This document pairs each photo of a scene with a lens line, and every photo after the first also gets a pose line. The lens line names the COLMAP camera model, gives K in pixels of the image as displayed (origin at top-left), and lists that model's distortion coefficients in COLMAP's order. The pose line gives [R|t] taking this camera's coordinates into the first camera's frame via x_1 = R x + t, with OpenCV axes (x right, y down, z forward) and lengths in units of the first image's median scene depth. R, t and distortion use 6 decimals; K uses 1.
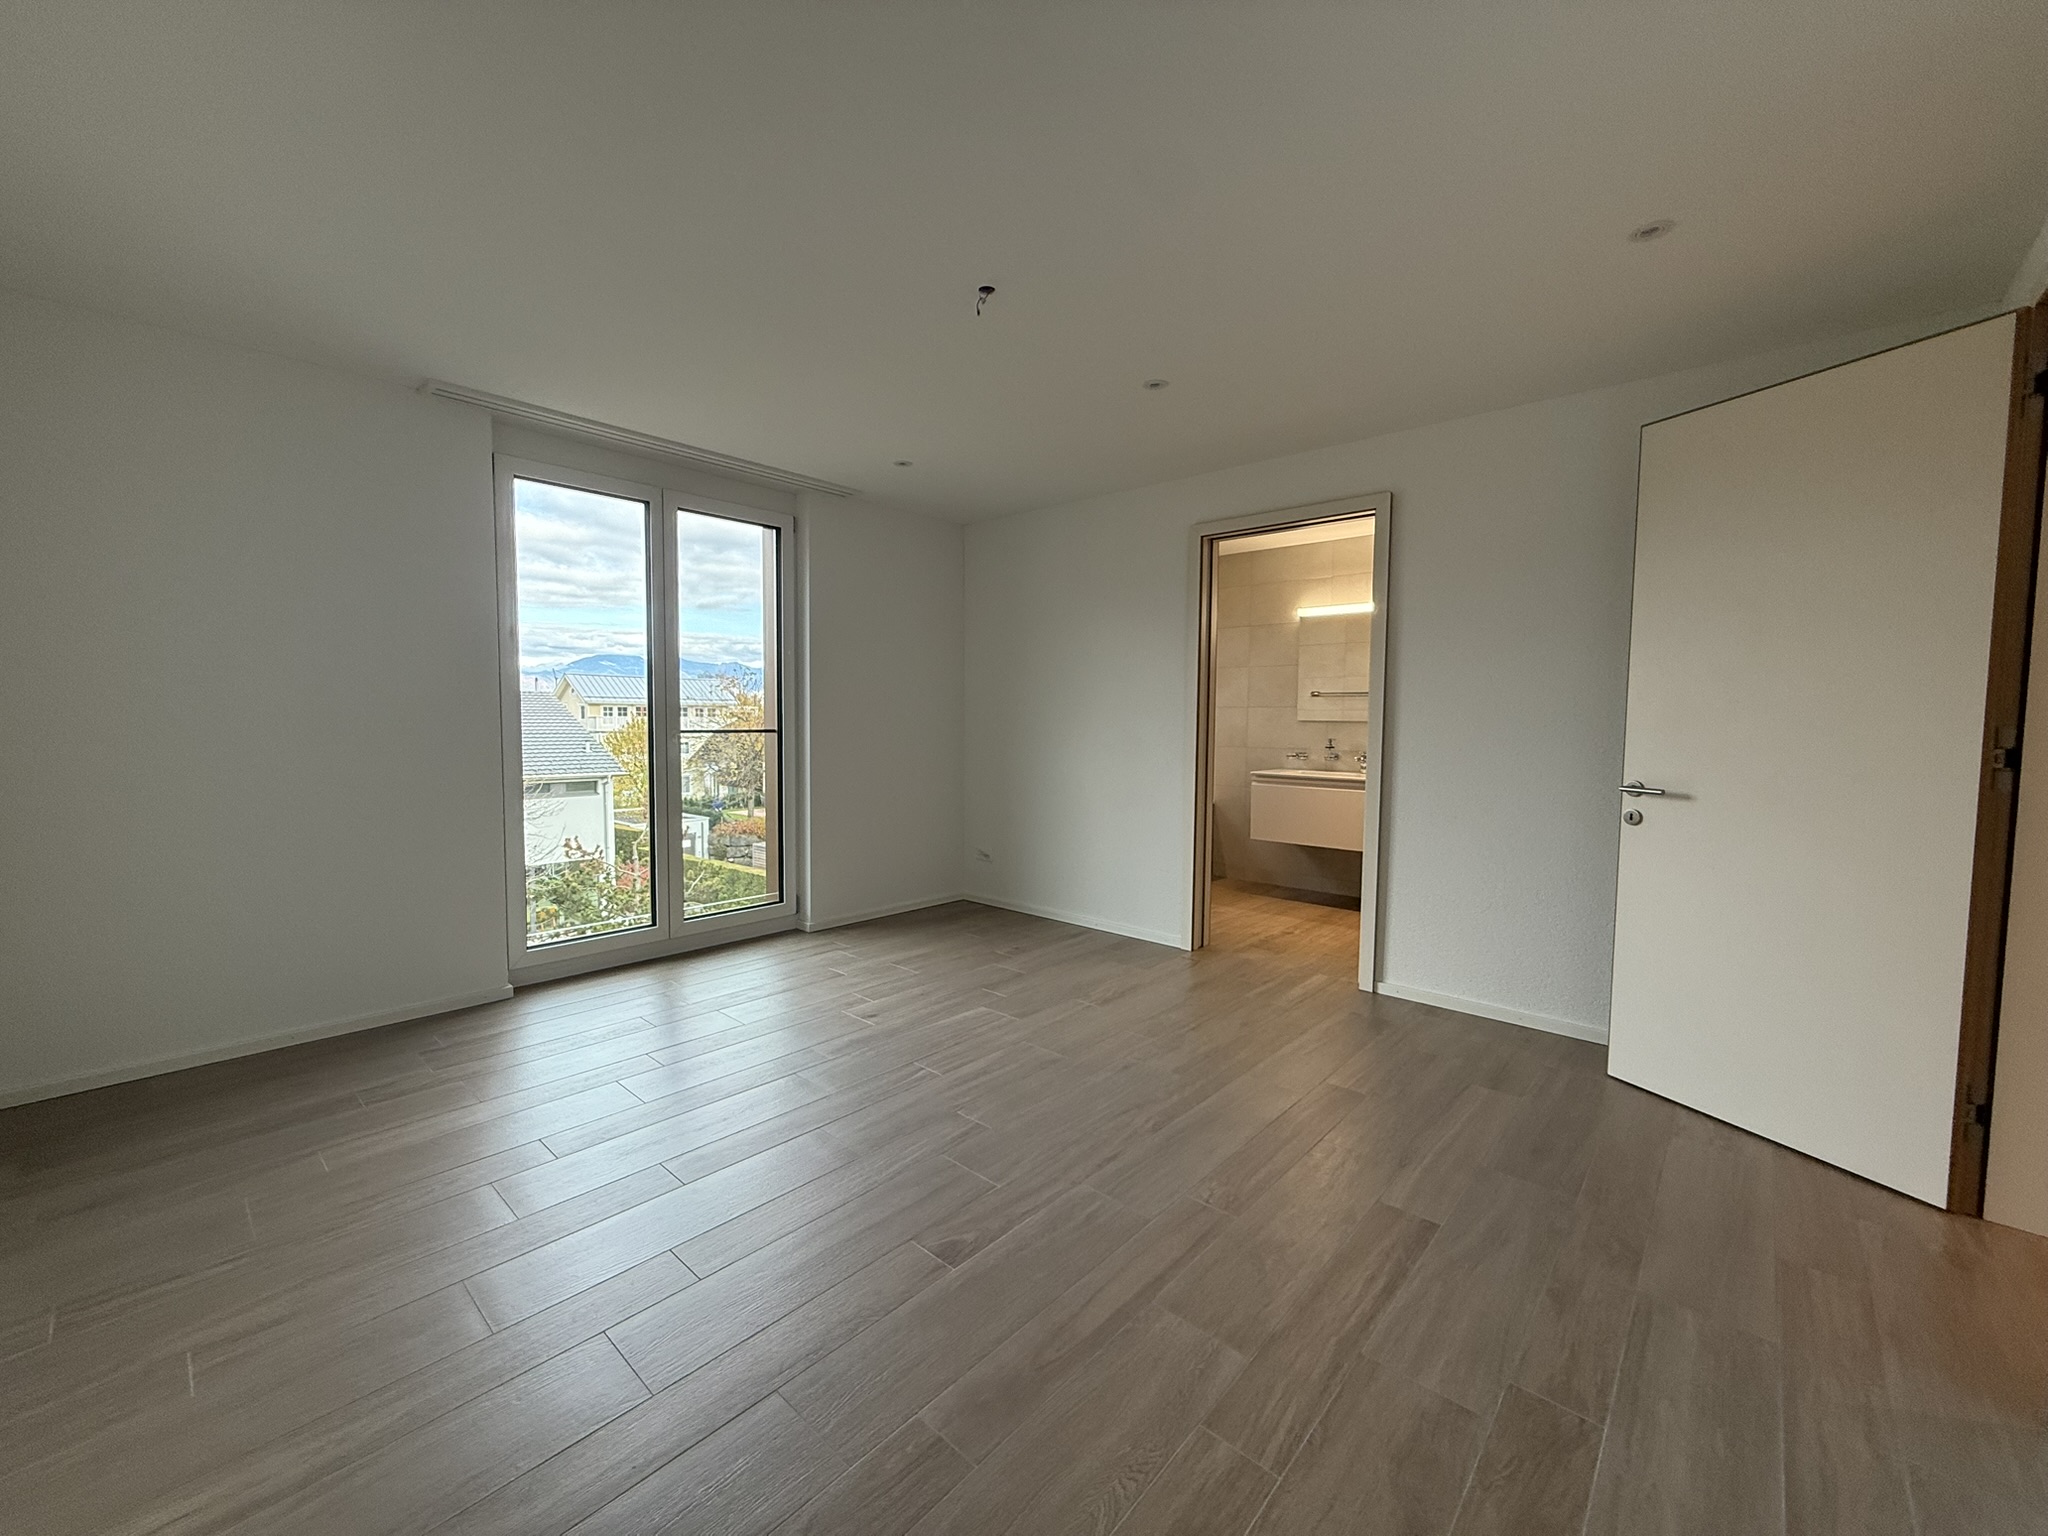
lens RADIAL K [[818.4, 0, 1013.5], [0, 818.4, 750.9], [0, 0, 1]] dist [0.000378, 0.001748]
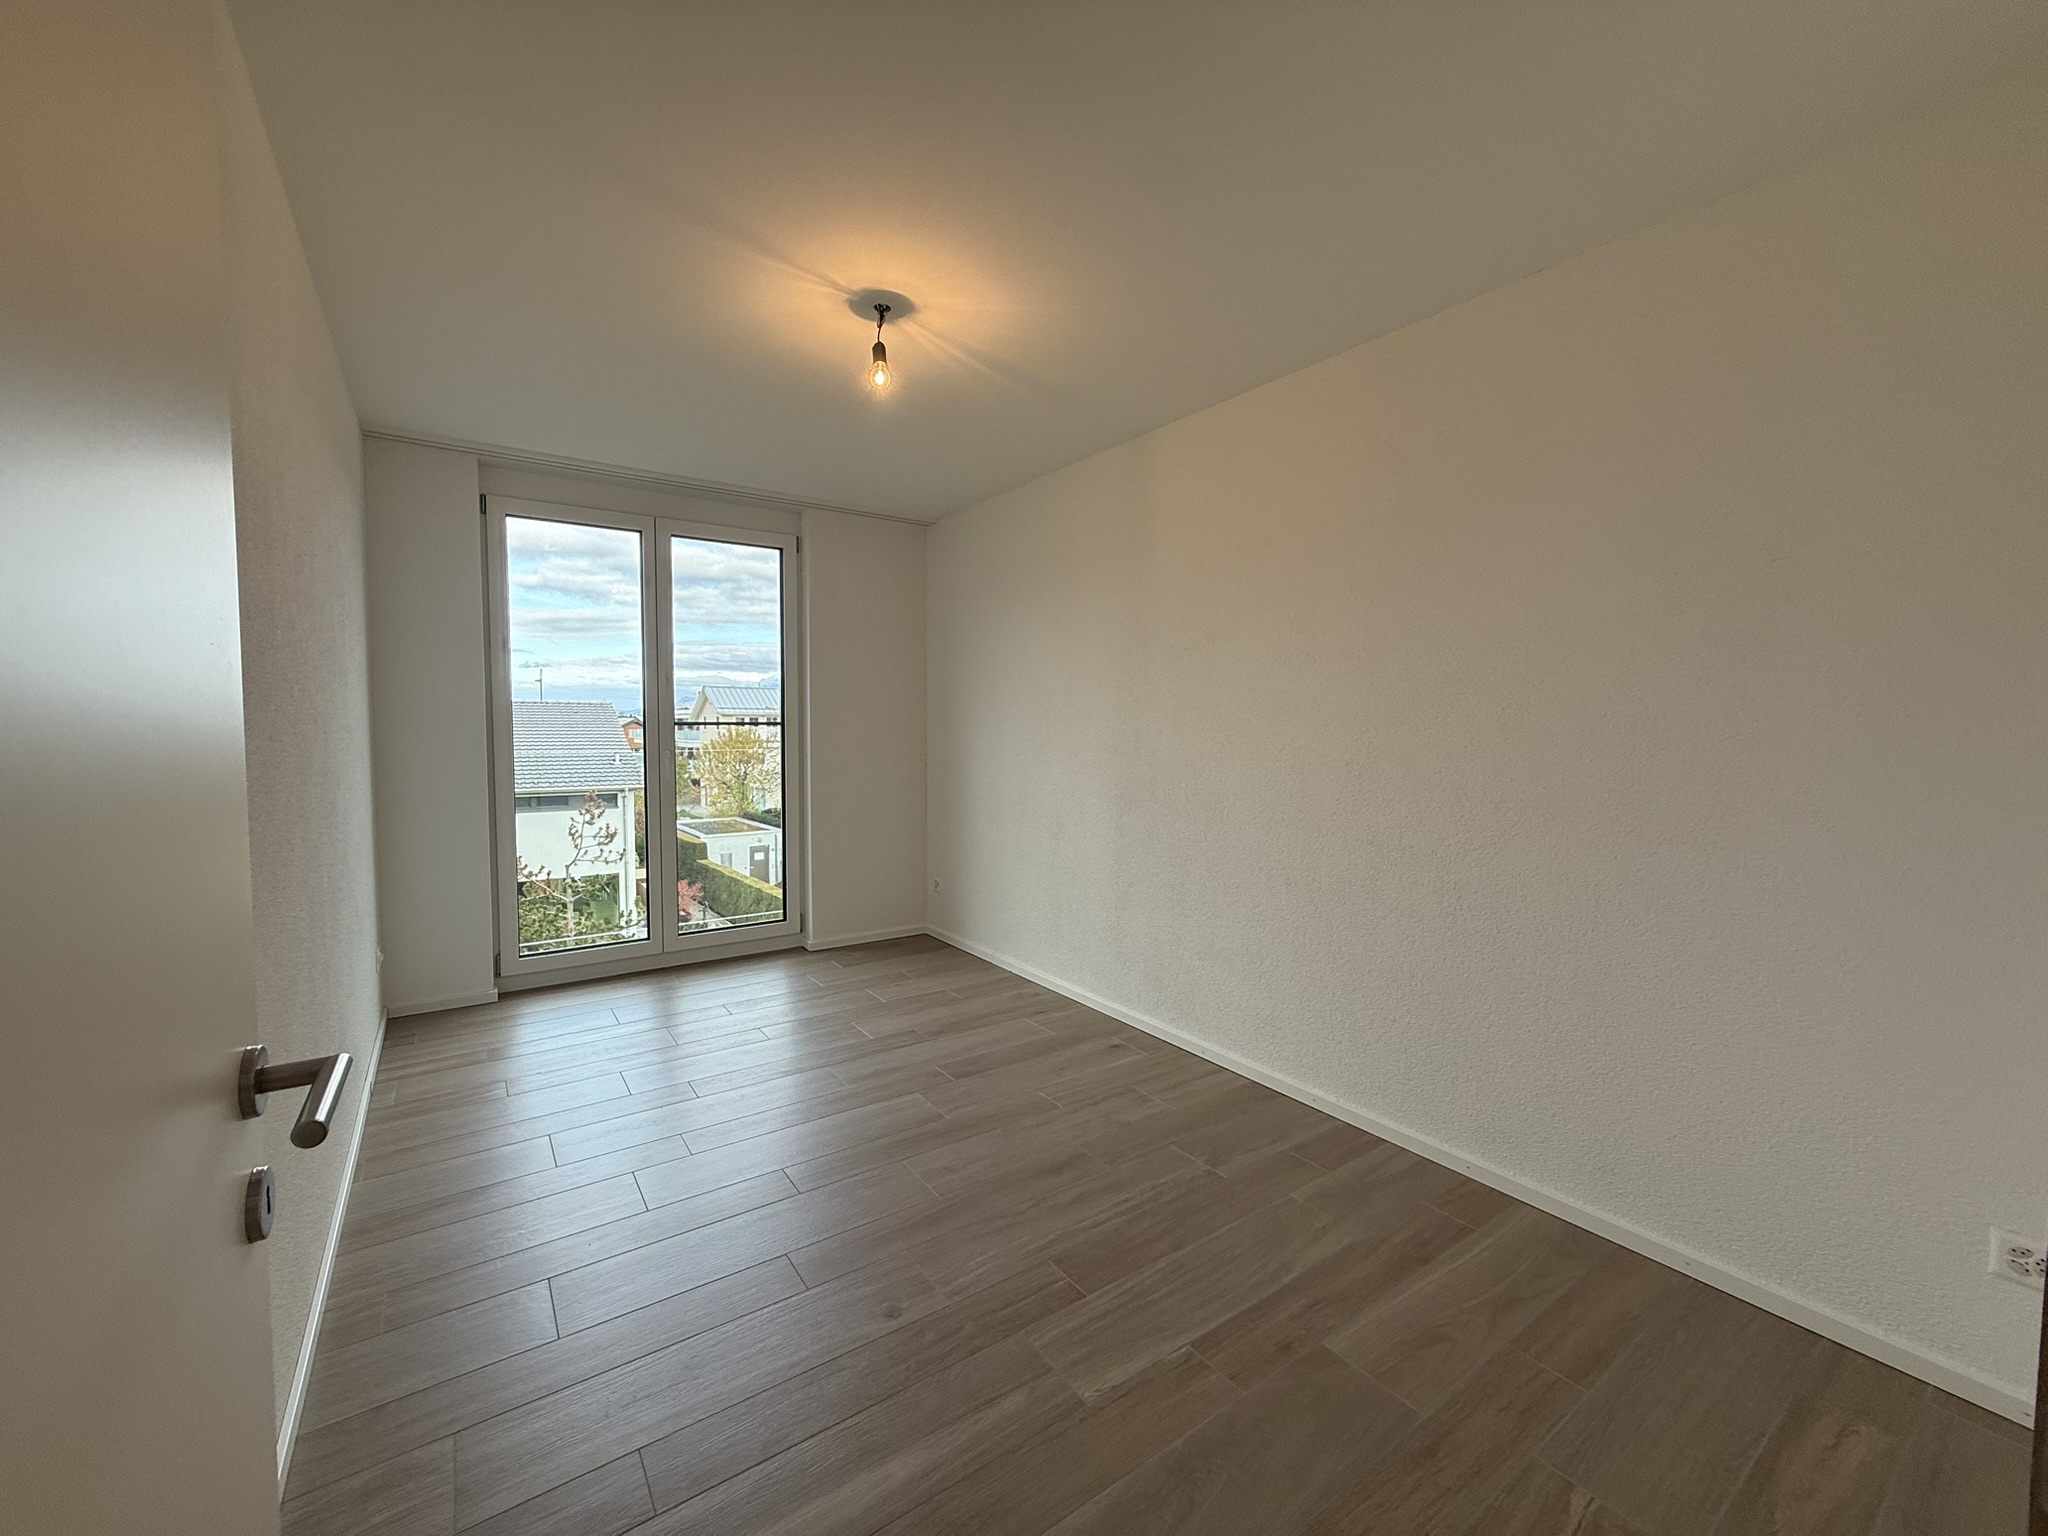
lens RADIAL K [[818.4, 0, 1029.6], [0, 818.4, 763.7], [0, 0, 1]] dist [0.000378, 0.001748]
pose [[0.973131, 0.009461, -0.230060, 0.274005], [-0.006136, 0.999866, 0.015167, -0.028661], [0.230172, -0.013348, 0.973058, 0.101745]]
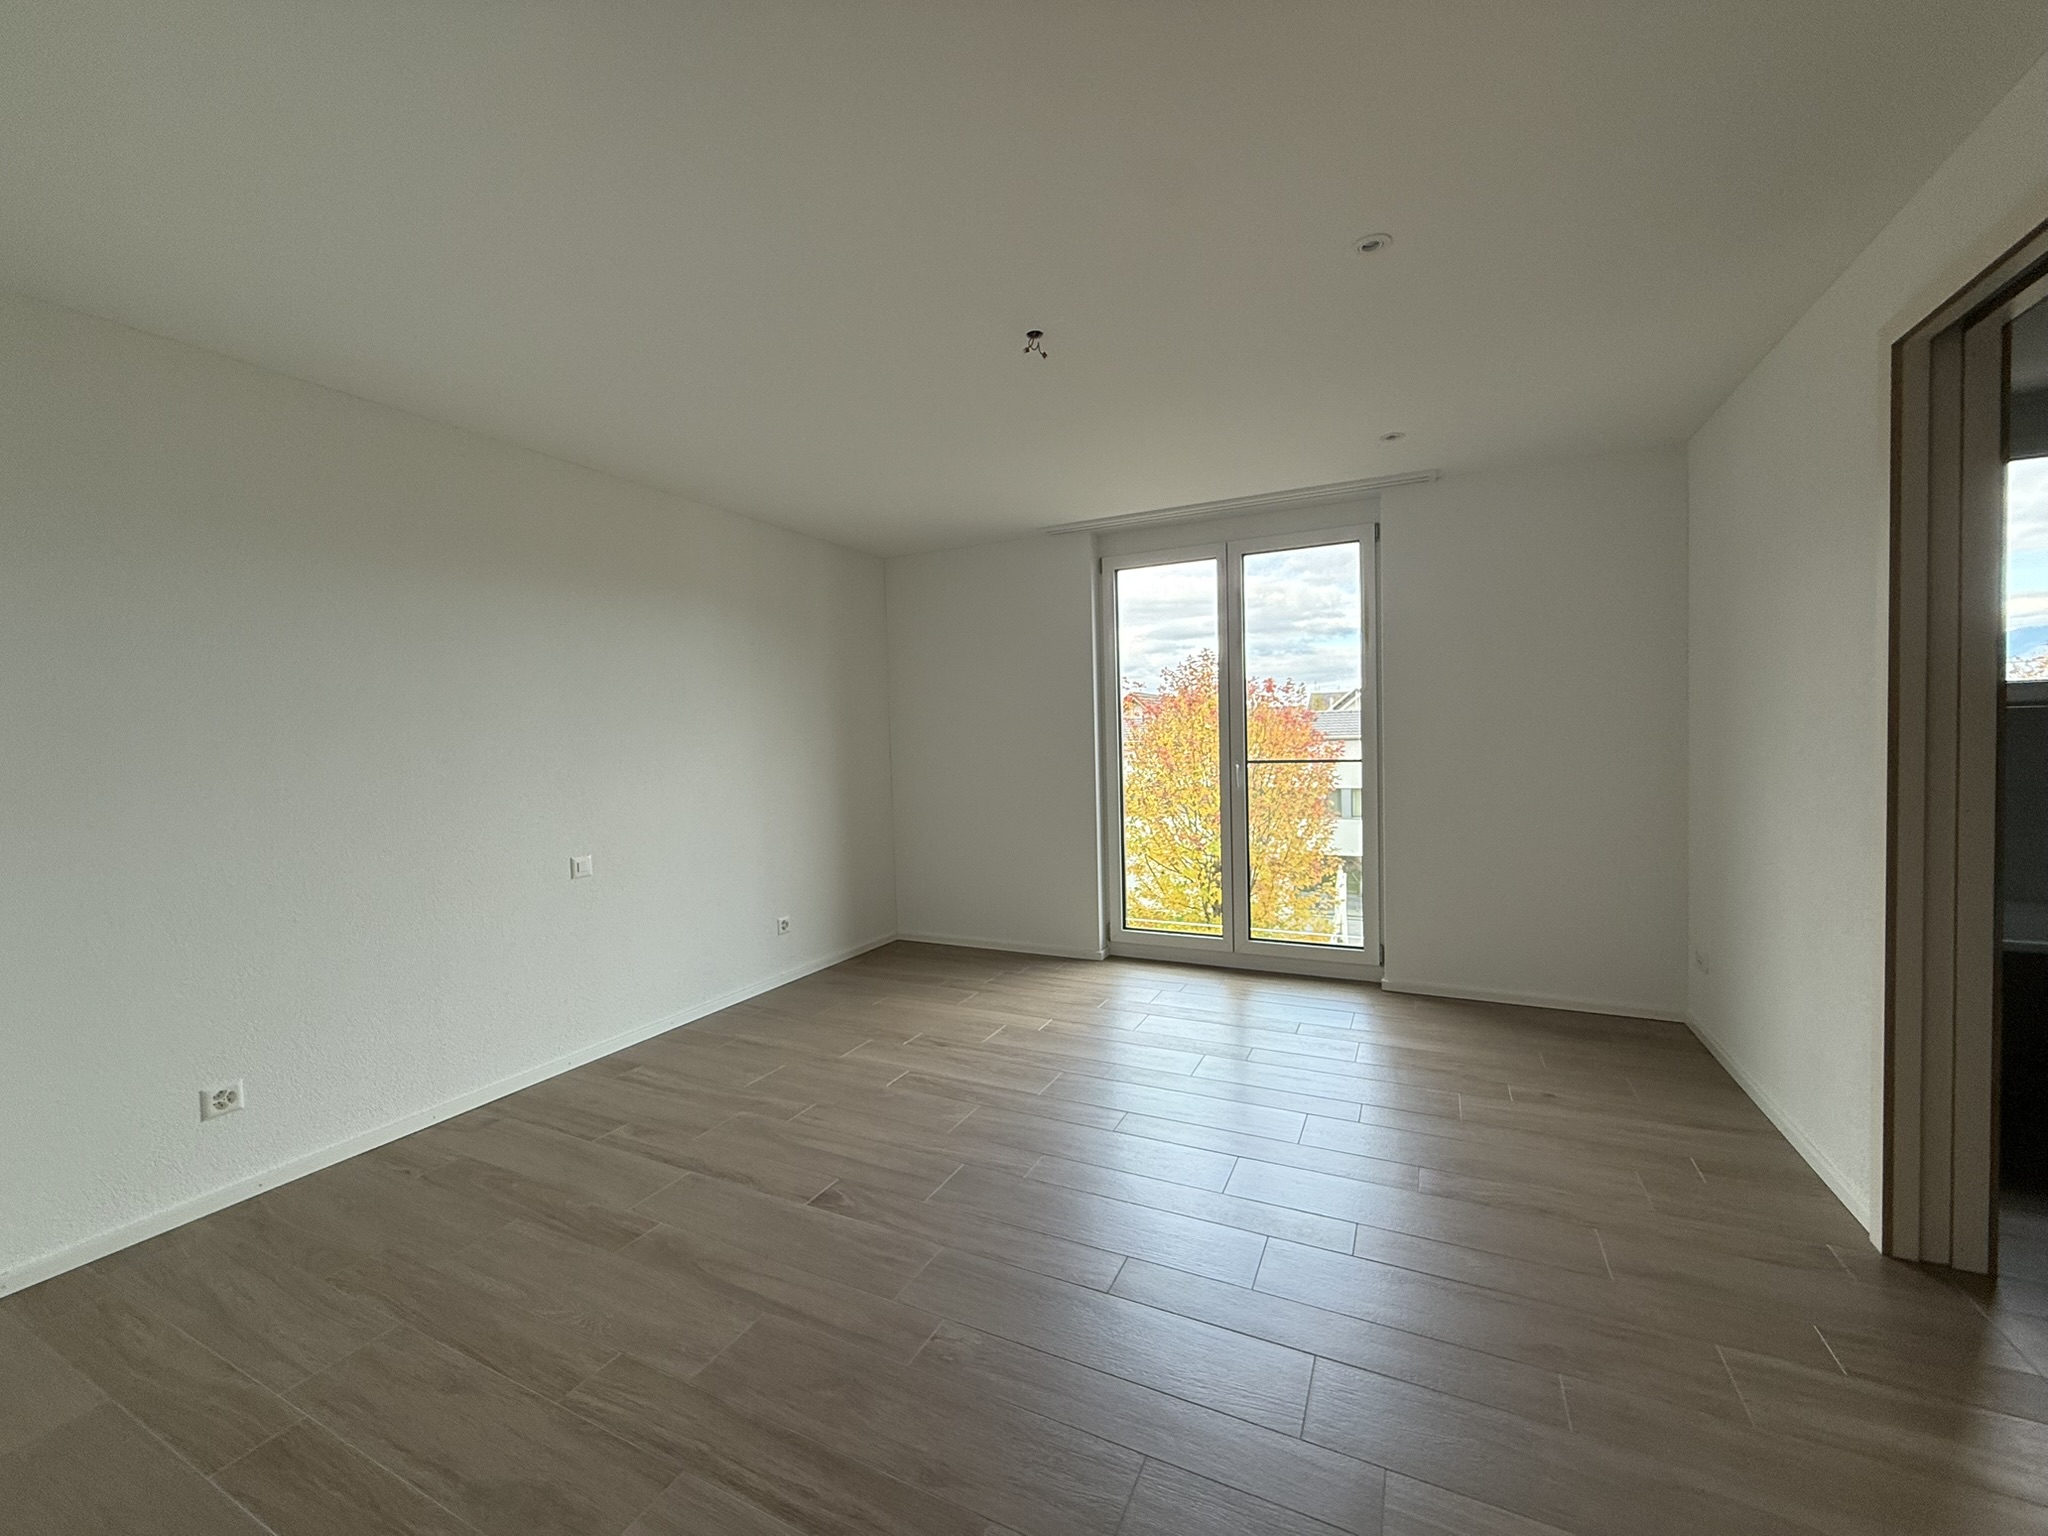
lens RADIAL K [[818.4, 0, 1023.2], [0, 818.4, 759.6], [0, 0, 1]] dist [0.000378, 0.001748]
pose [[0.278119, 0.010761, -0.960486, 0.559826], [-0.011288, 0.999905, 0.007934, -0.033294], [0.960480, 0.008635, 0.278214, 0.436555]]
